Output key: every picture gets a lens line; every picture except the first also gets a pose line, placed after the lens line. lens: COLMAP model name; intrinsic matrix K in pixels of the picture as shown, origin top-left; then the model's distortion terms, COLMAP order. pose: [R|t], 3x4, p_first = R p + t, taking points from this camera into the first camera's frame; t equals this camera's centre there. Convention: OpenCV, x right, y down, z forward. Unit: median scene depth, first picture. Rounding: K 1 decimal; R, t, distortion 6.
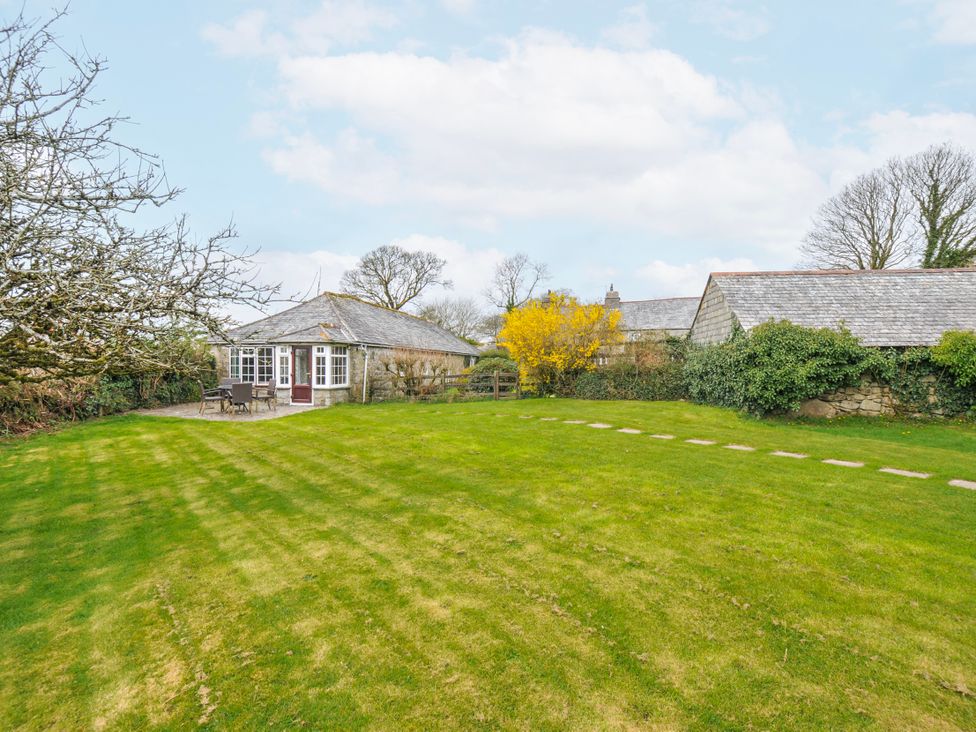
lens RADIAL K [[468.5, 0, 491.4], [0, 468.5, 371.2], [0, 0, 1]] dist [0.003490, -0.017919]
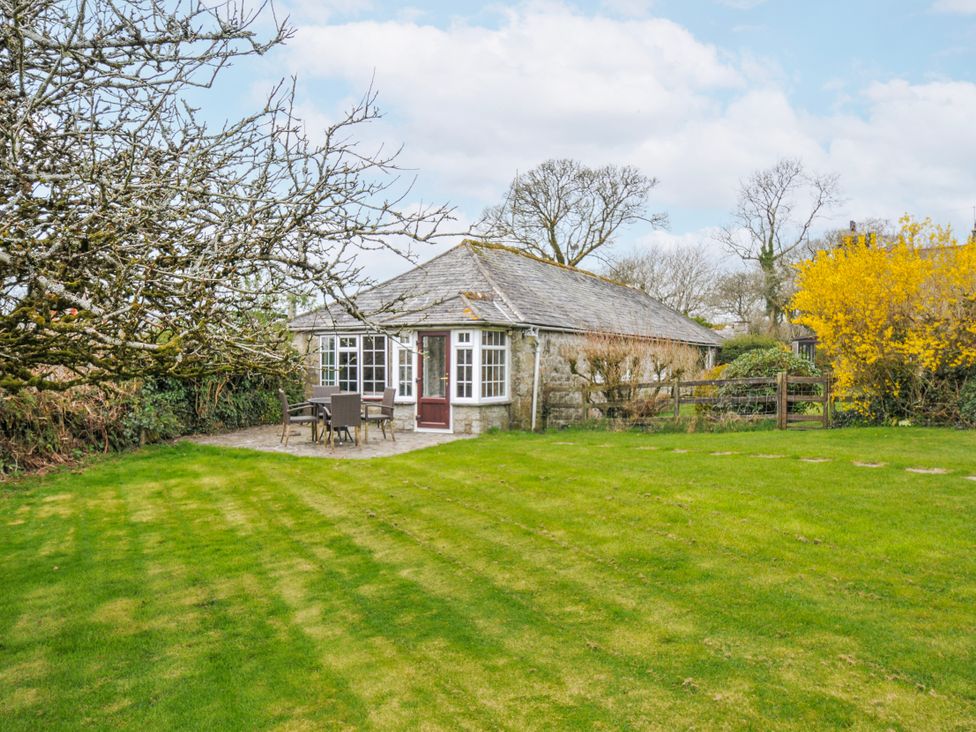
lens RADIAL K [[801.3, 0, 493.6], [0, 801.3, 367.0], [0, 0, 1]] dist [0.014440, 0.001340]
pose [[0.961952, -0.004726, -0.273179, -0.062946], [0.001652, 0.999933, -0.011479, 0.002696], [0.273215, 0.010591, 0.961895, 0.059924]]
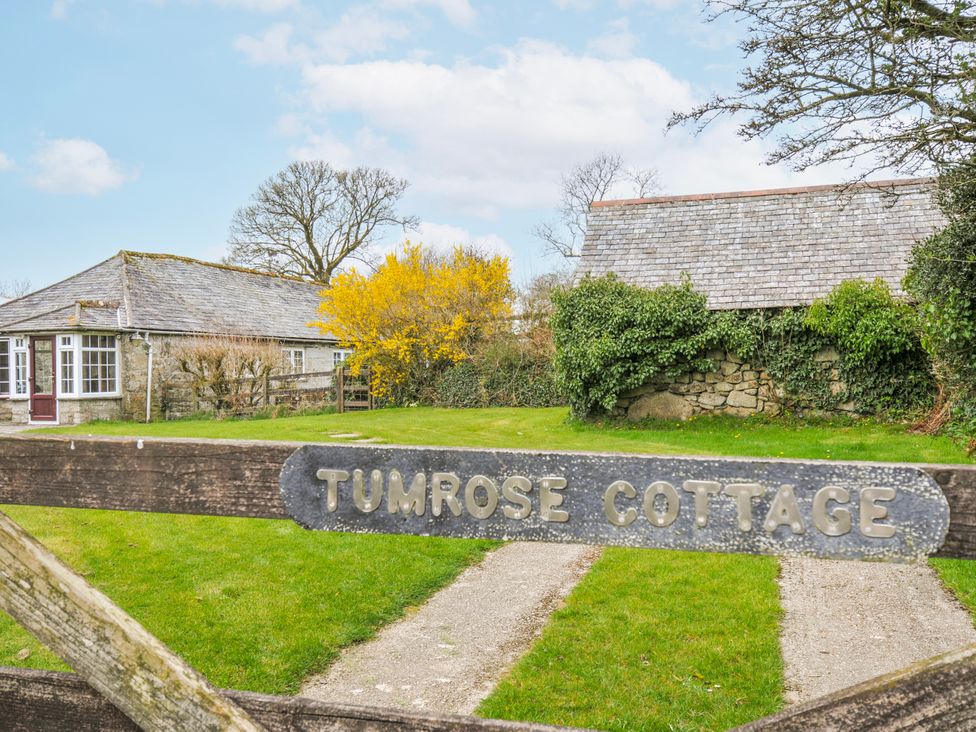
lens RADIAL K [[929.8, 0, 488.0], [0, 929.8, 366.0], [0, 0, 1]] dist [0.014231, -0.000927]
pose [[0.987590, -0.023095, -0.155347, 0.468669], [0.019936, 0.999562, -0.021867, 0.033794], [0.155784, 0.018499, 0.987618, -0.238444]]
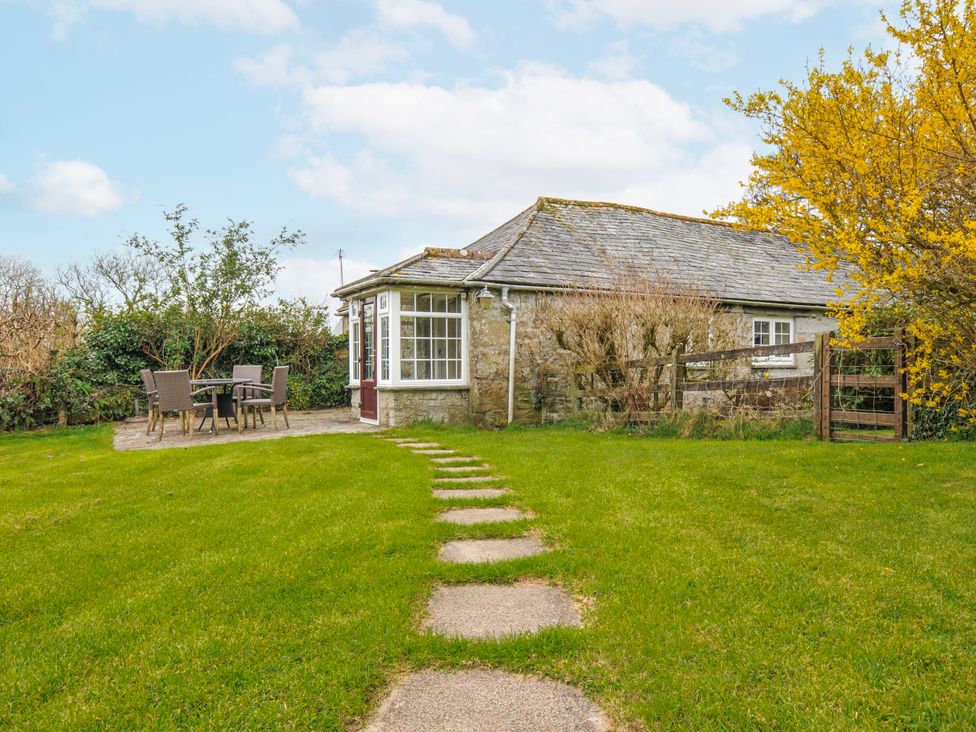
lens RADIAL K [[677.7, 0, 501.6], [0, 677.7, 374.1], [0, 0, 1]] dist [0.002901, -0.002445]
pose [[0.678736, -0.006601, -0.734353, 0.204523], [0.001184, 0.999968, -0.007895, 0.031068], [0.734382, 0.004489, 0.678722, 0.688494]]
